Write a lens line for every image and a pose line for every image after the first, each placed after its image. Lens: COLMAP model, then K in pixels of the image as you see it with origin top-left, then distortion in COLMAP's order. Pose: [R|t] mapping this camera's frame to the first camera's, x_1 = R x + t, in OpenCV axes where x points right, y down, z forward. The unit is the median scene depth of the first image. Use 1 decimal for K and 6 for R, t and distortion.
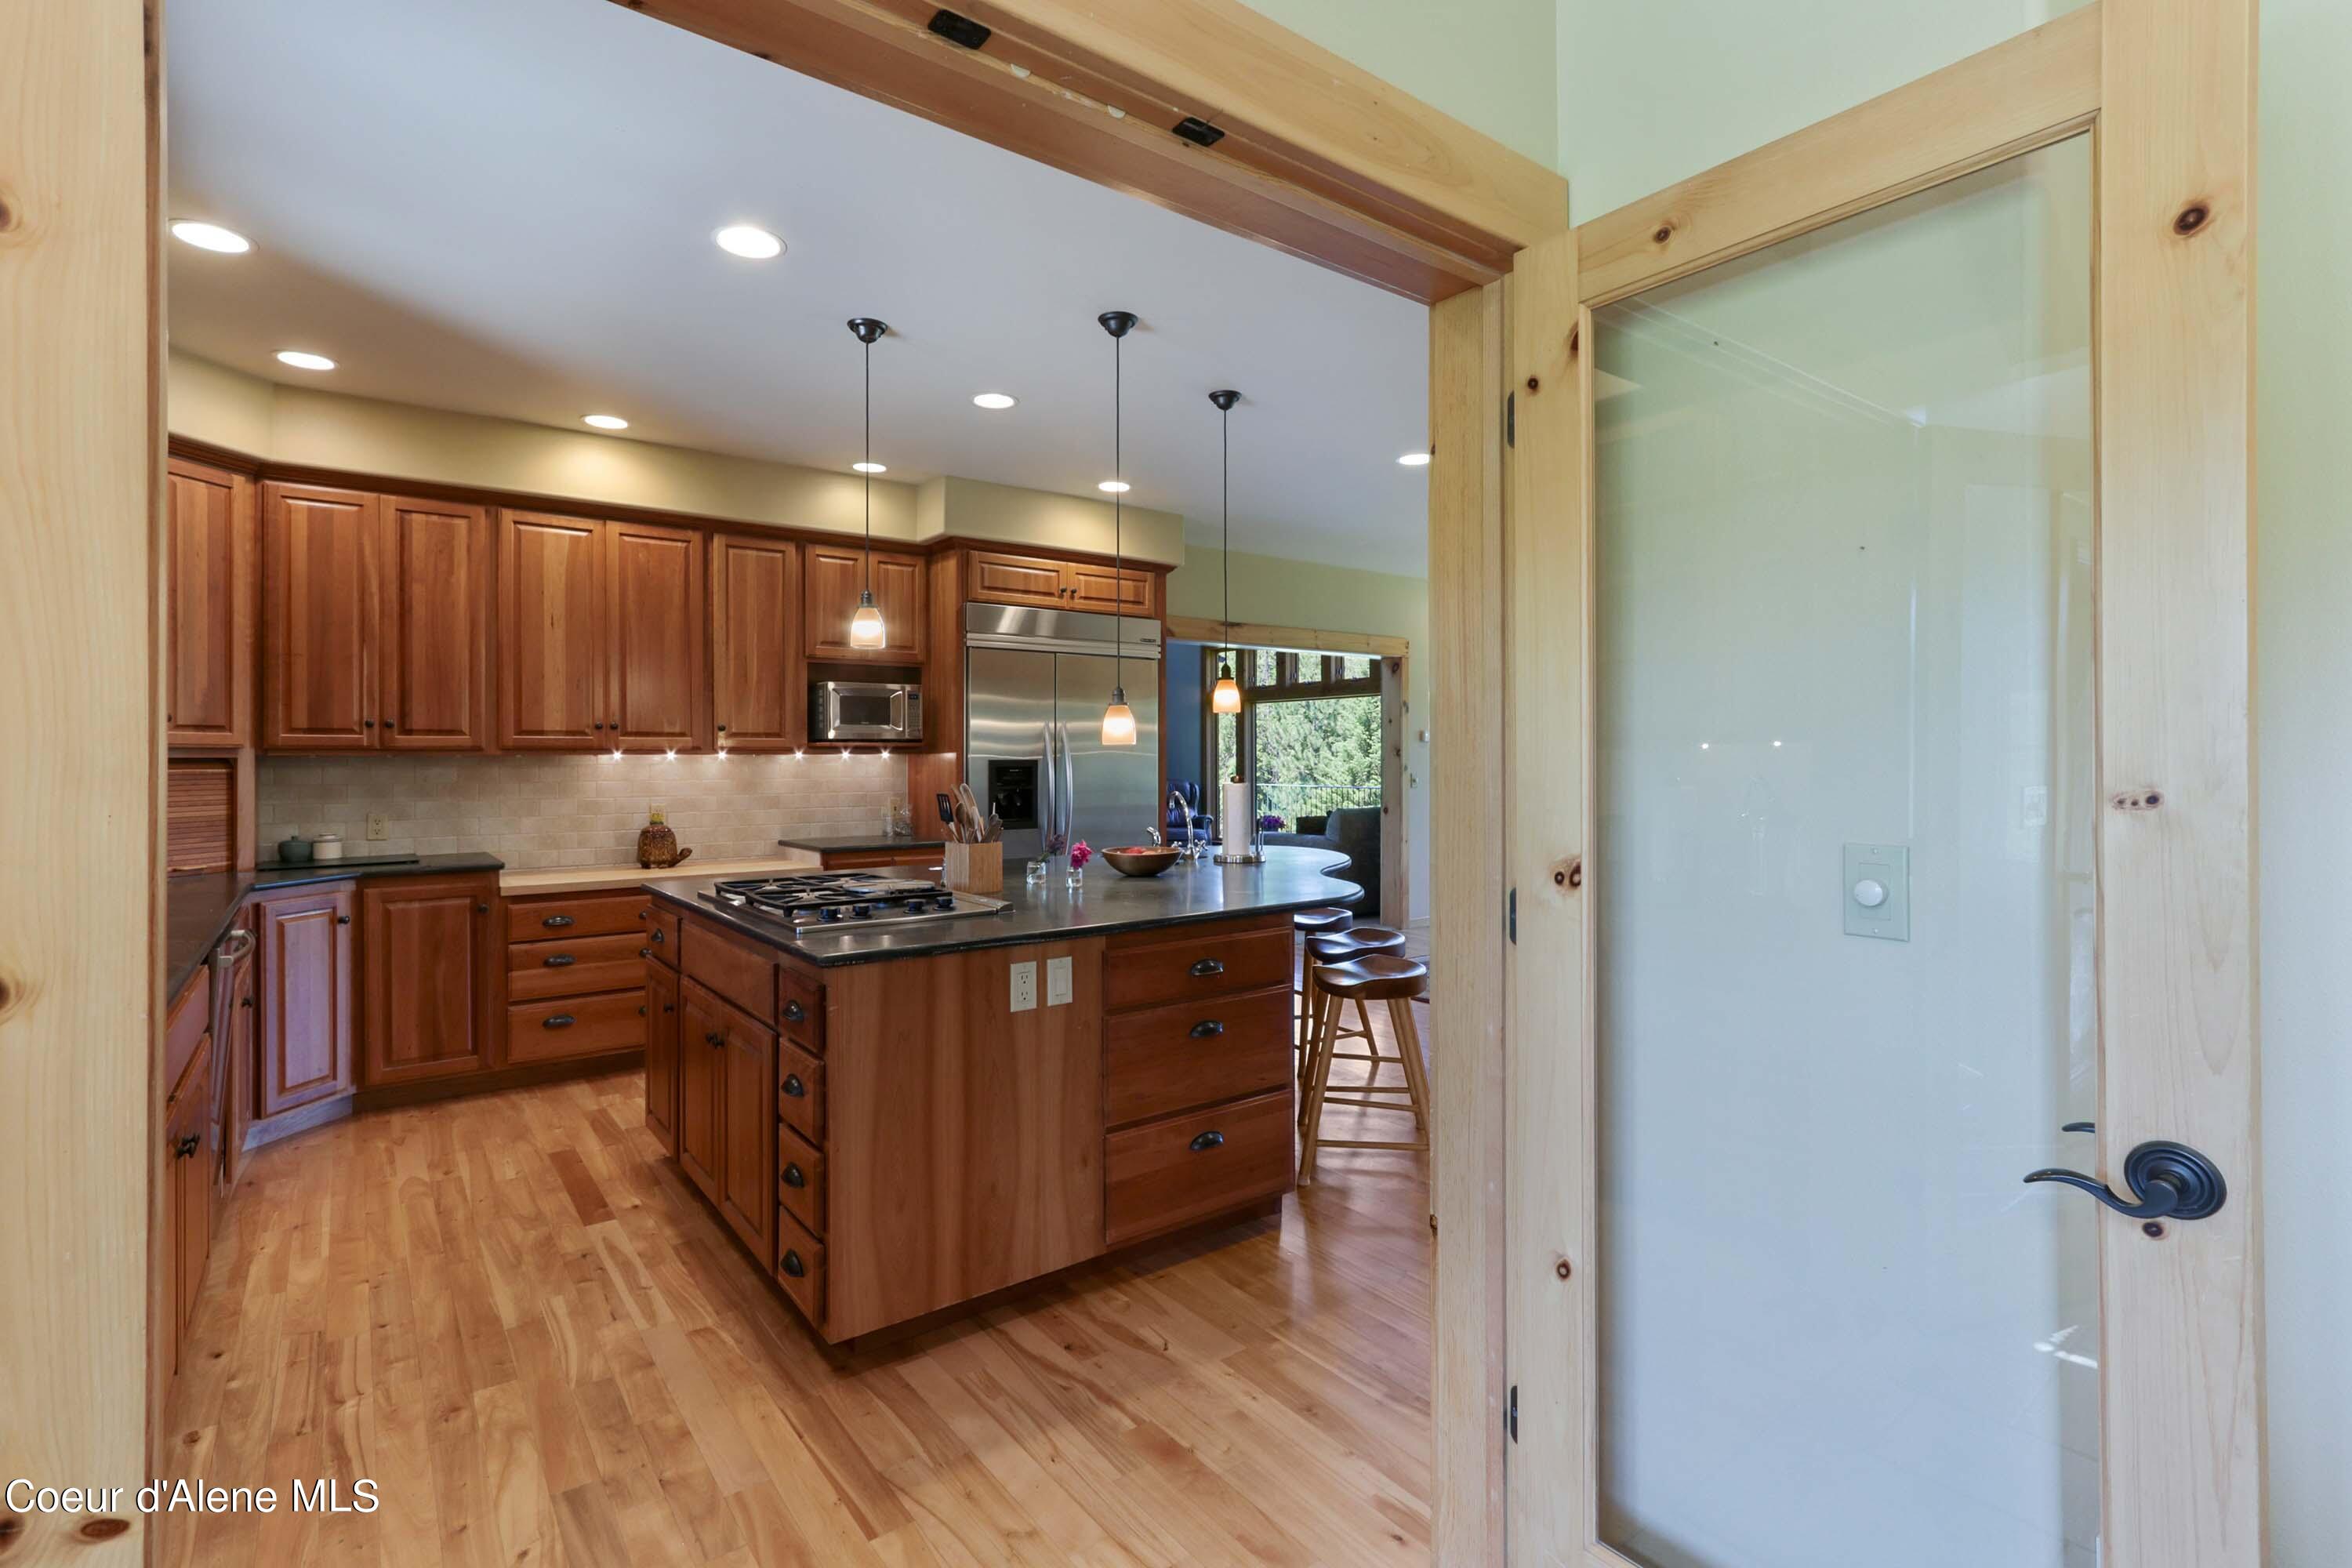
lens RADIAL K [[1092.8, 0, 1172.4], [0, 1092.8, 761.2], [0, 0, 1]] dist [0.004165, 0.001150]
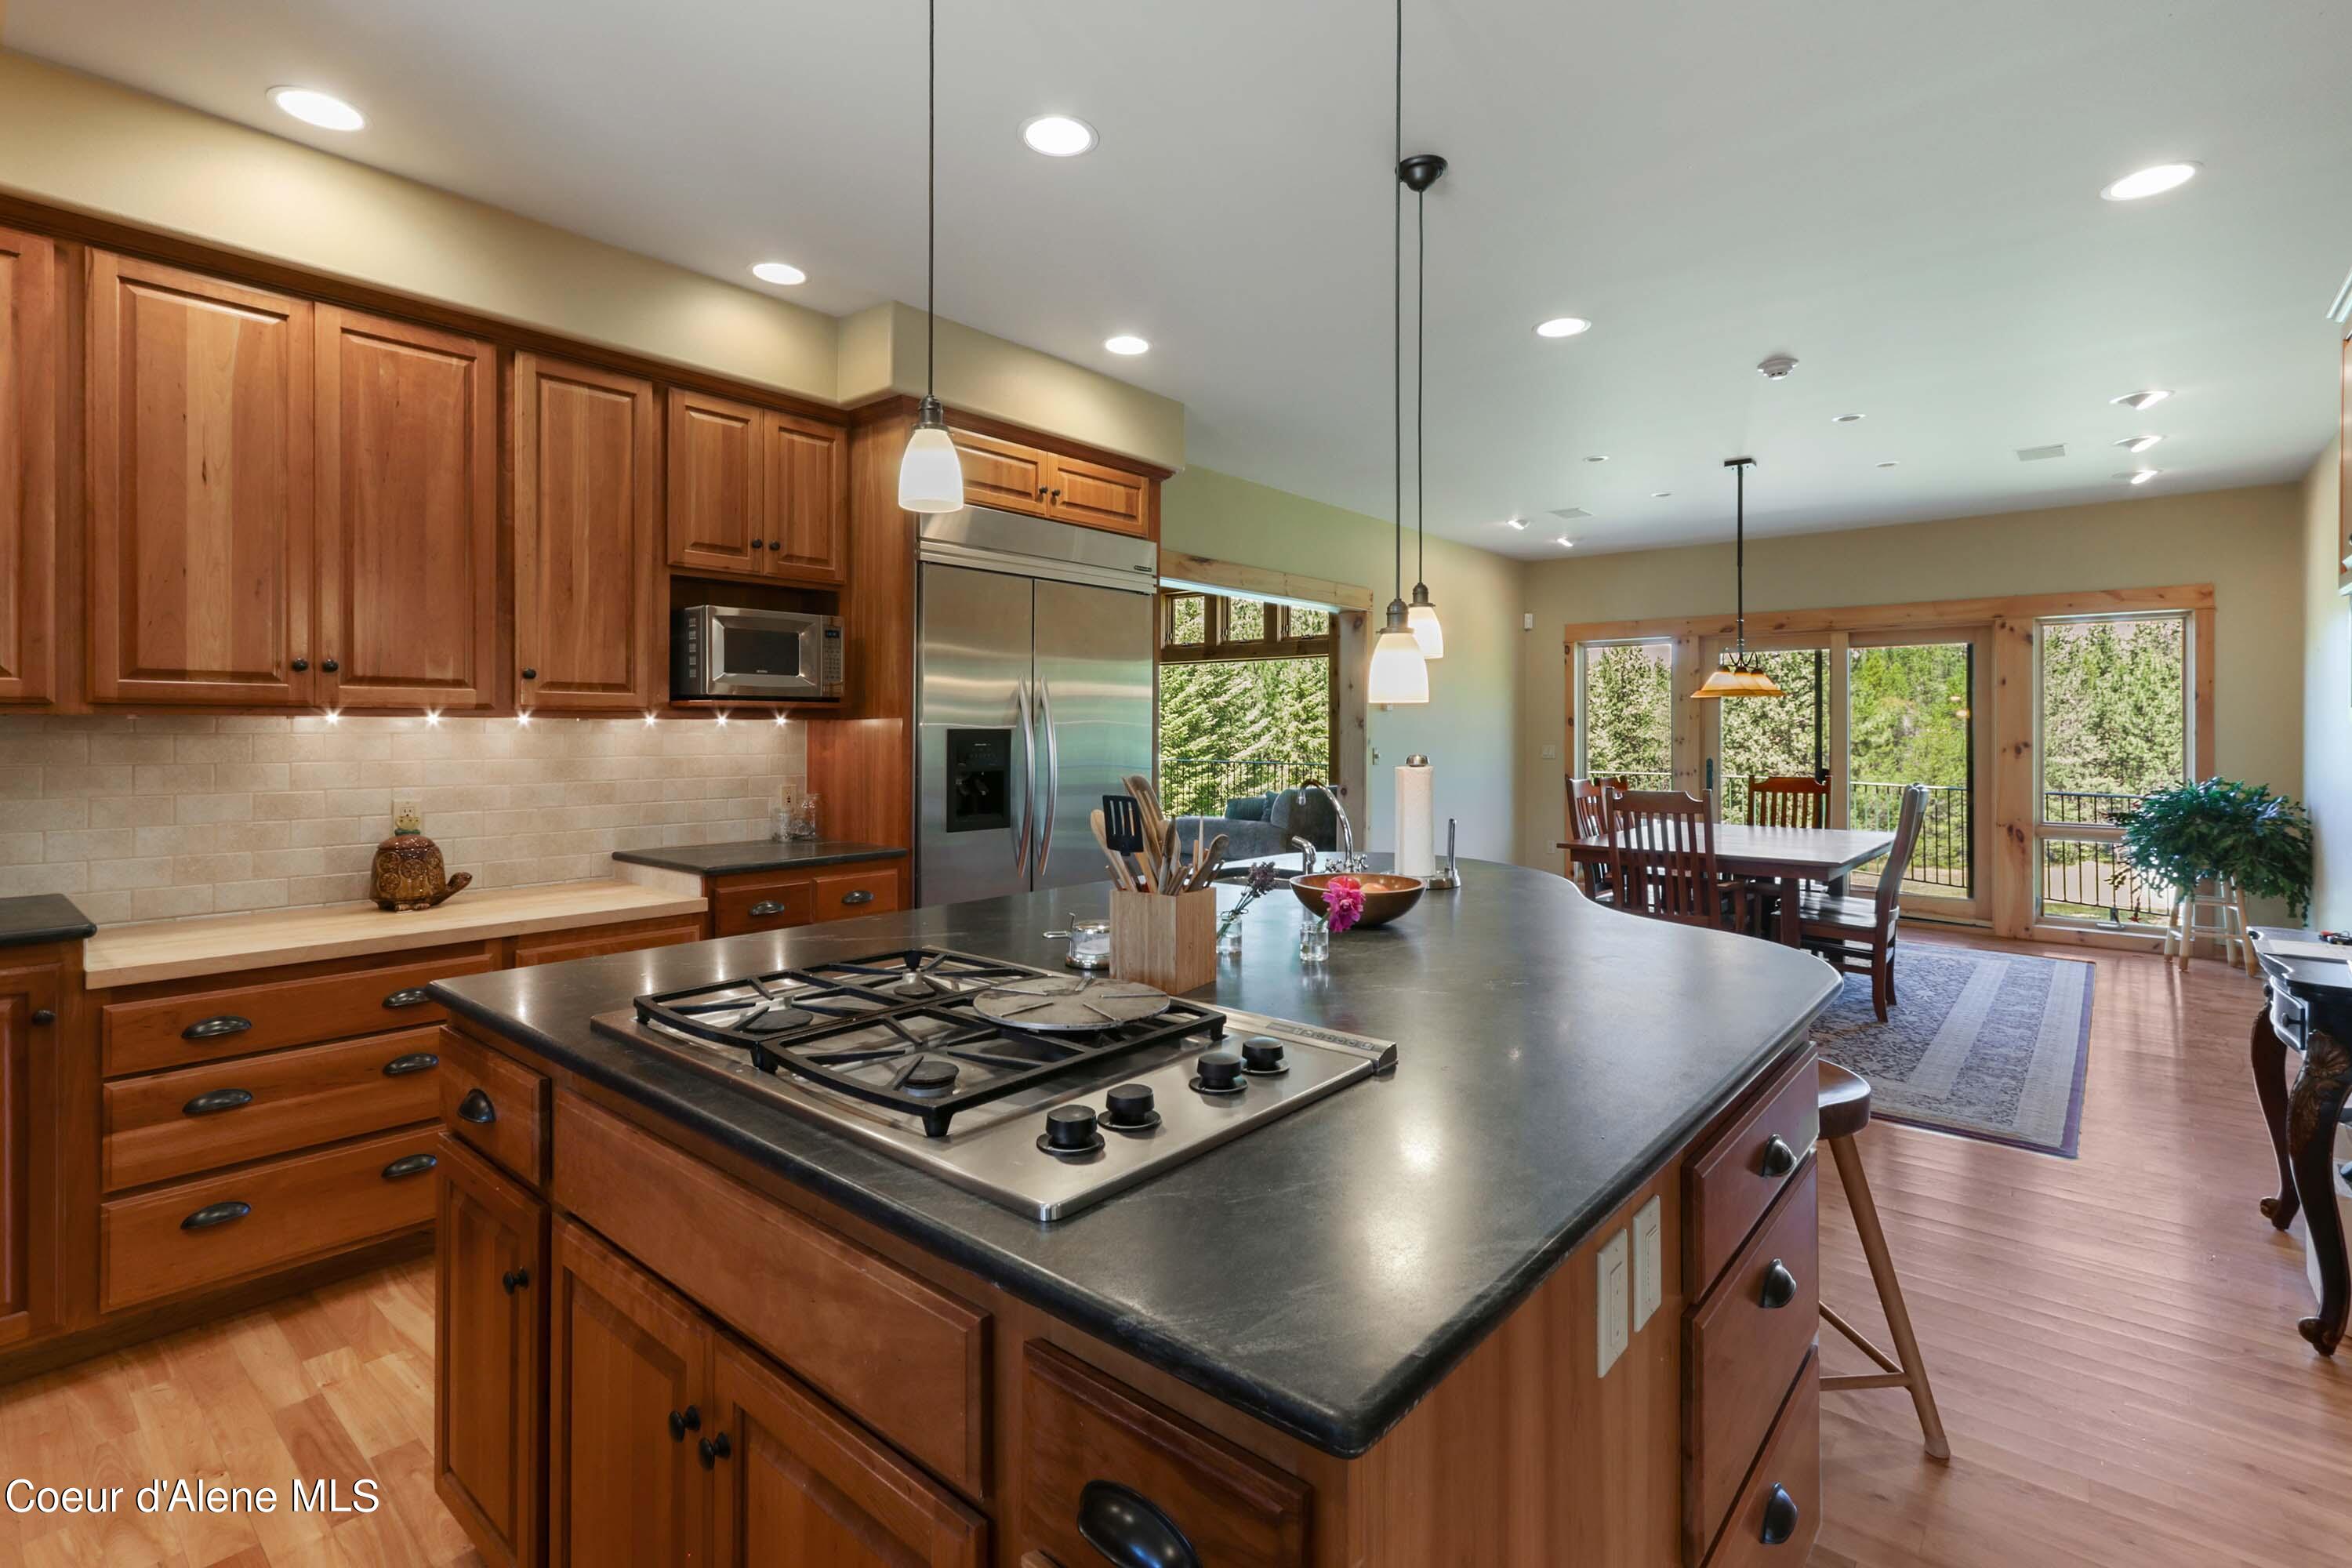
lens RADIAL K [[1092.8, 0, 1169.1], [0, 1092.8, 734.0], [0, 0, 1]] dist [0.004165, 0.001150]
pose [[0.977320, 0.004950, 0.211708, -0.192111], [-0.005315, 0.999985, 0.001157, 0.000273], [-0.211699, -0.002256, 0.977332, 0.329684]]
